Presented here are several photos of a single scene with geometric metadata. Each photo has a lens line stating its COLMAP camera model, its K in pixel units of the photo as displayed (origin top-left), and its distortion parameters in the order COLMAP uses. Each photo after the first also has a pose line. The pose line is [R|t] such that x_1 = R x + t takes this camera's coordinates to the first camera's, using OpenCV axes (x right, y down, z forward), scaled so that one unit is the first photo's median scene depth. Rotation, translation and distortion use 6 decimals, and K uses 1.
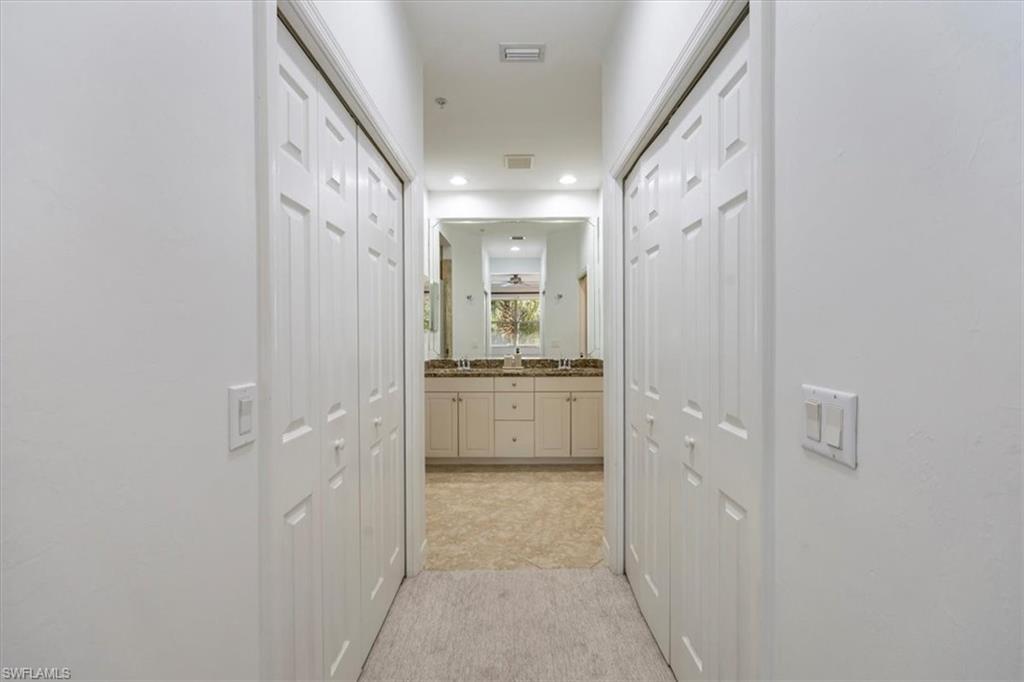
lens RADIAL K [[403.3, 0, 524.6], [0, 403.3, 339.0], [0, 0, 1]] dist [-0.000779, -0.000150]
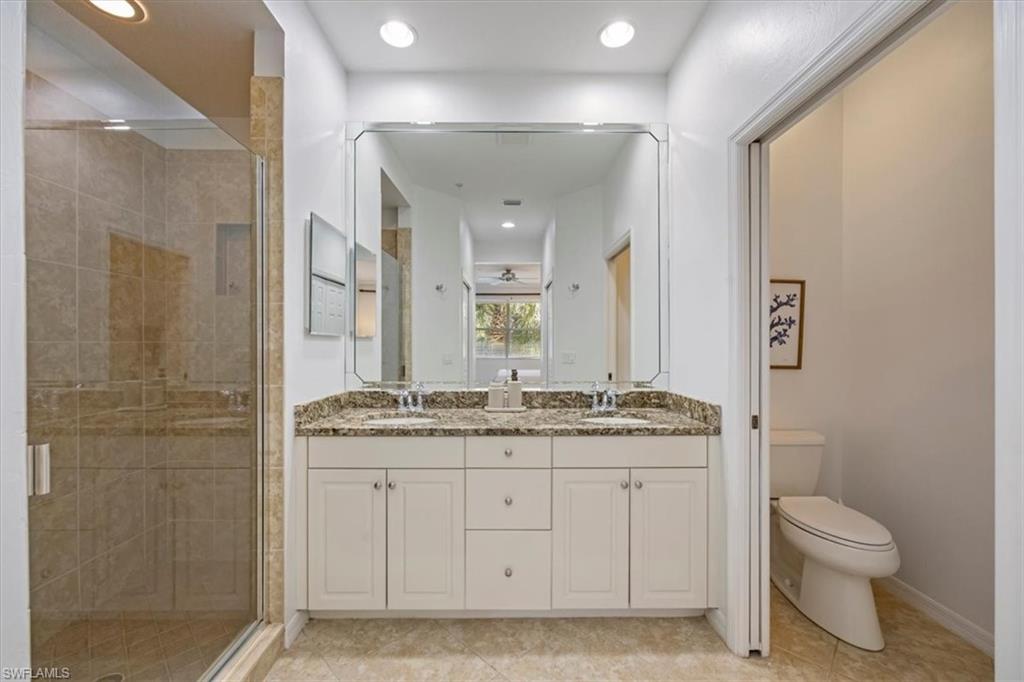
lens RADIAL K [[417.1, 0, 509.6], [0, 417.1, 332.3], [0, 0, 1]] dist [-0.001602, 0.000065]
pose [[0.999865, 0.003909, -0.015956, -0.015369], [-0.004536, 0.999211, -0.039451, -0.005089], [0.015790, 0.039518, 0.999094, 0.454940]]
